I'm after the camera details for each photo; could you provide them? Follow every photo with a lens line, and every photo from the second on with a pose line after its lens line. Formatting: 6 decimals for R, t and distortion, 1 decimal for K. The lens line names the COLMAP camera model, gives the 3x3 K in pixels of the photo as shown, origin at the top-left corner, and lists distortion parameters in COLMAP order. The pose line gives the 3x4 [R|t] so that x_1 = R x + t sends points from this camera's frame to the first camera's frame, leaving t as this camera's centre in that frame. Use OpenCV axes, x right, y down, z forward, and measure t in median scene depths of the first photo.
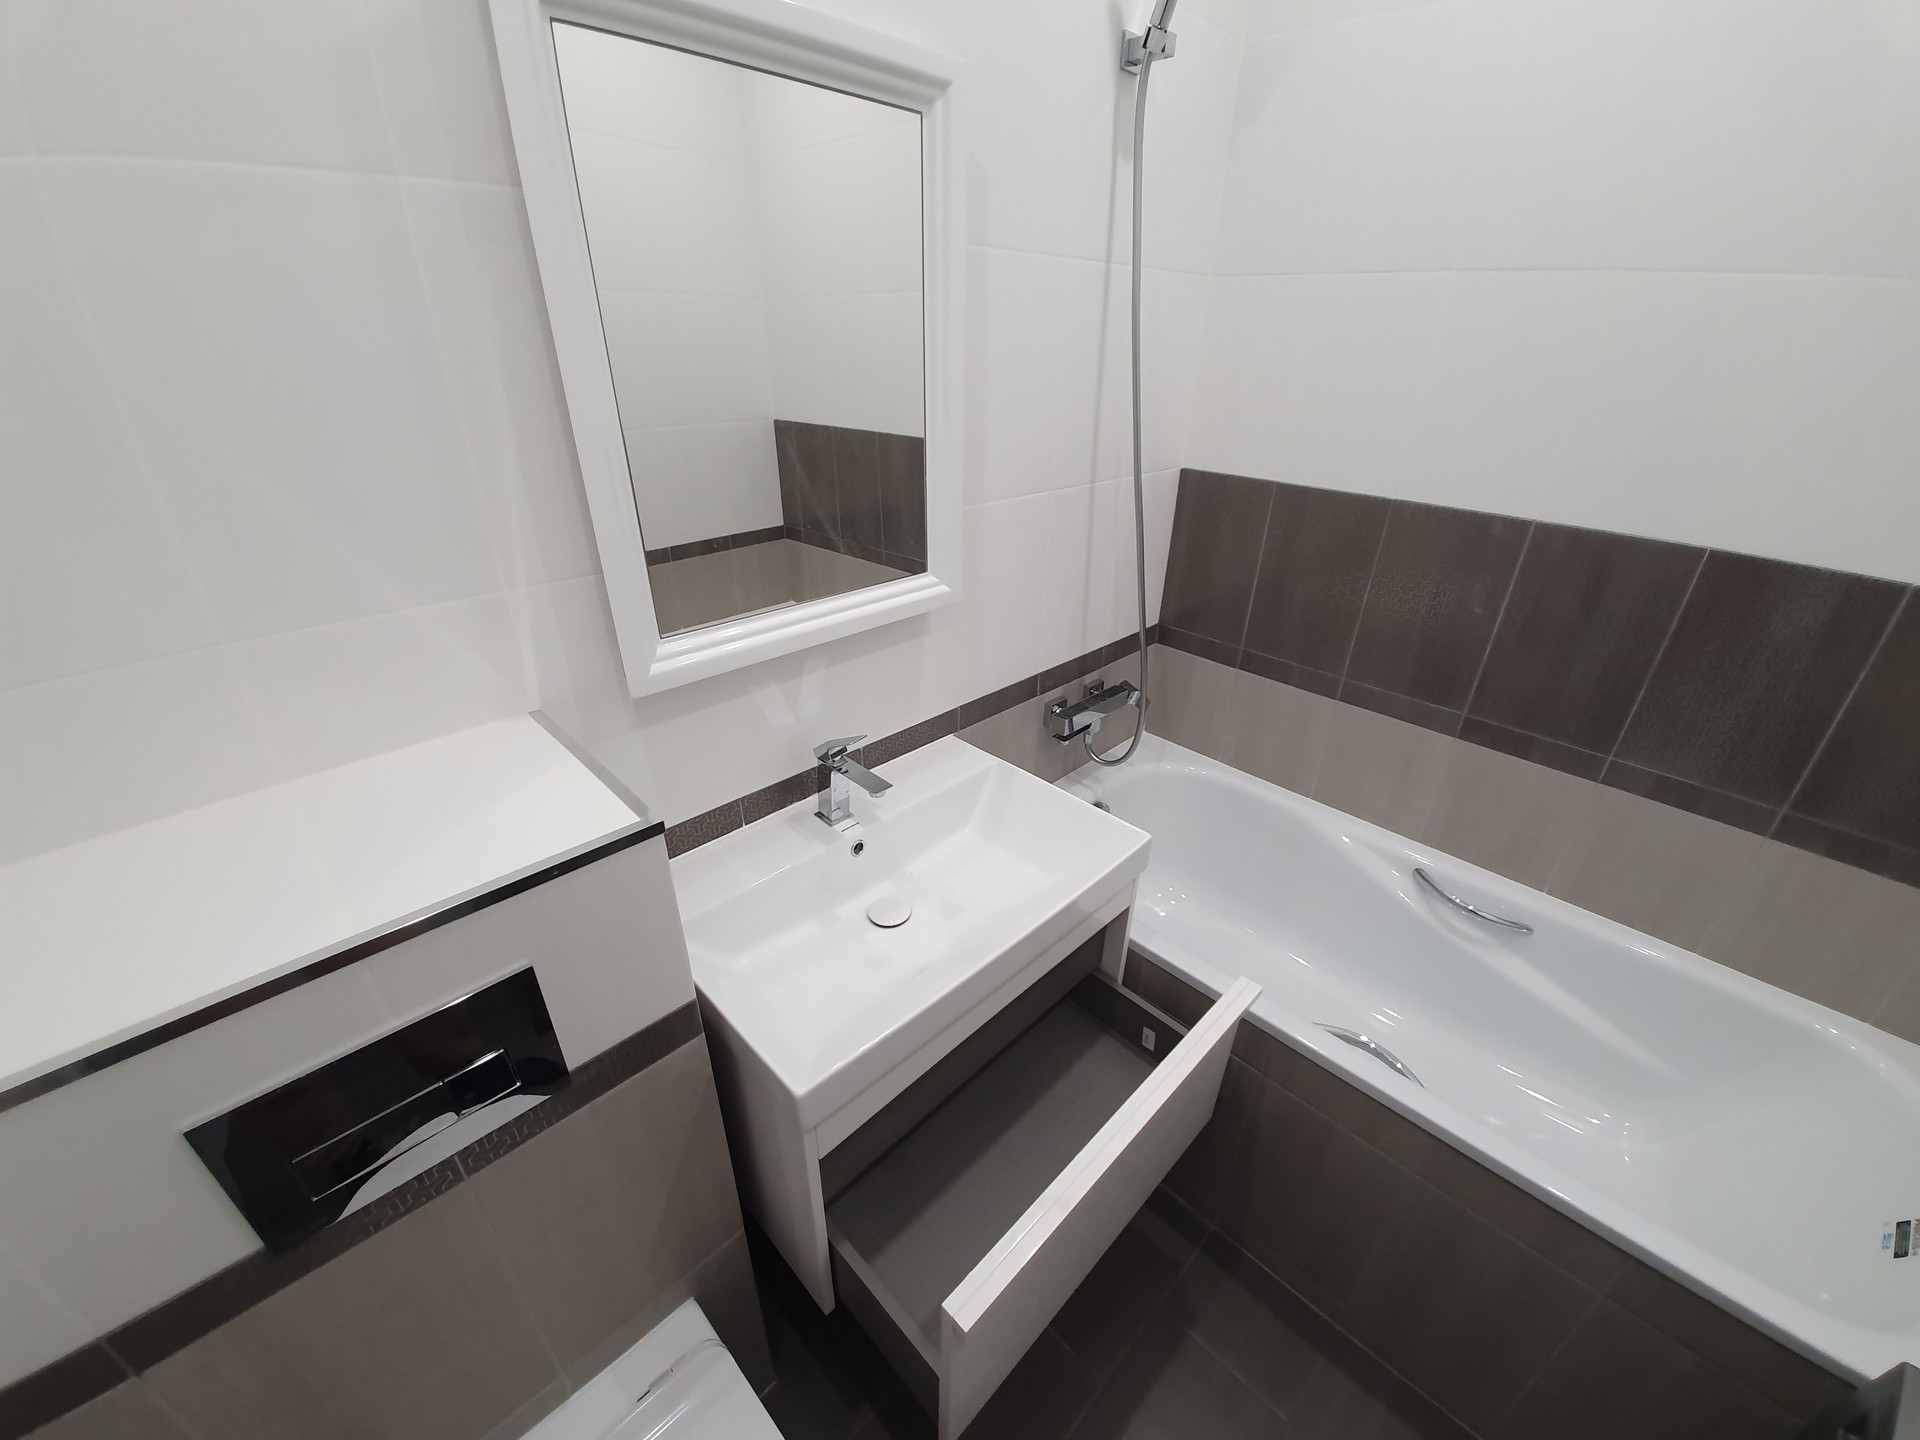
lens RADIAL K [[779.0, 0, 974.7], [0, 779.0, 730.8], [0, 0, 1]] dist [0.011171, -0.016669]
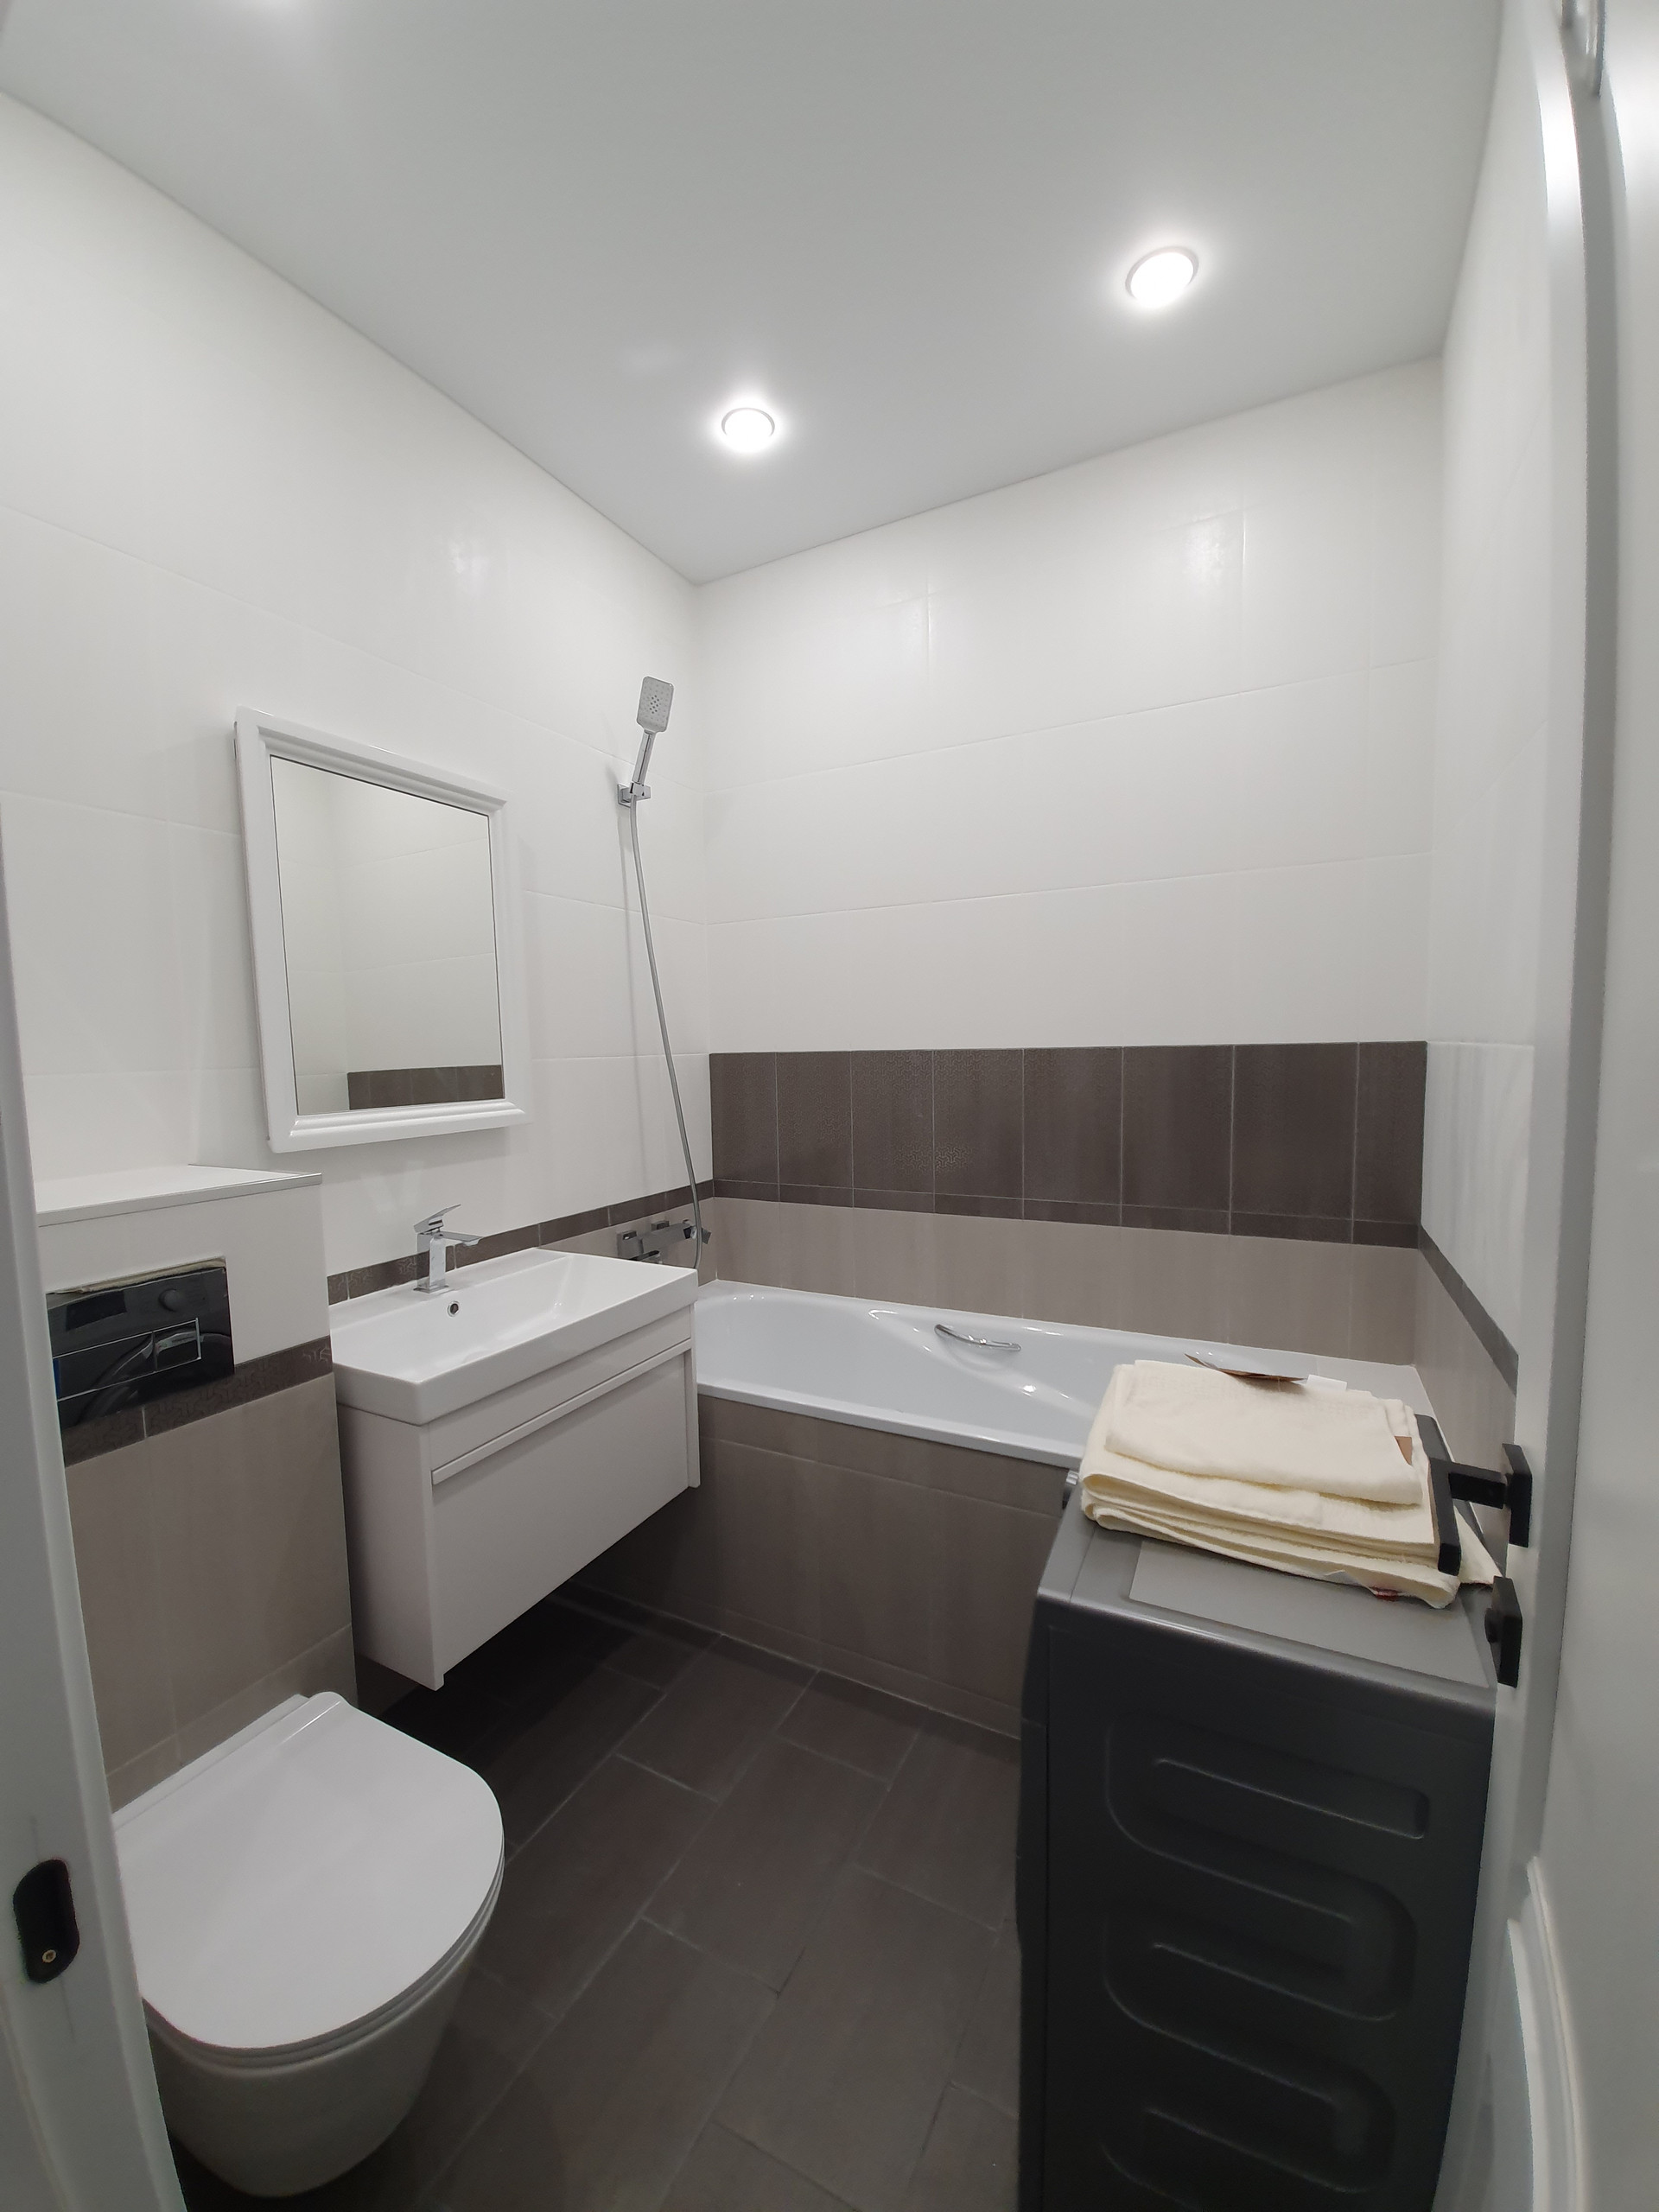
lens RADIAL K [[897.5, 0, 829.5], [0, 897.5, 1106.0], [0, 0, 1]] dist [0.011171, -0.016669]
pose [[0.953628, -0.068809, 0.293018, 0.016096], [0.181113, 0.908733, -0.376036, 0.461181], [-0.240400, 0.411668, 0.879055, -0.447600]]
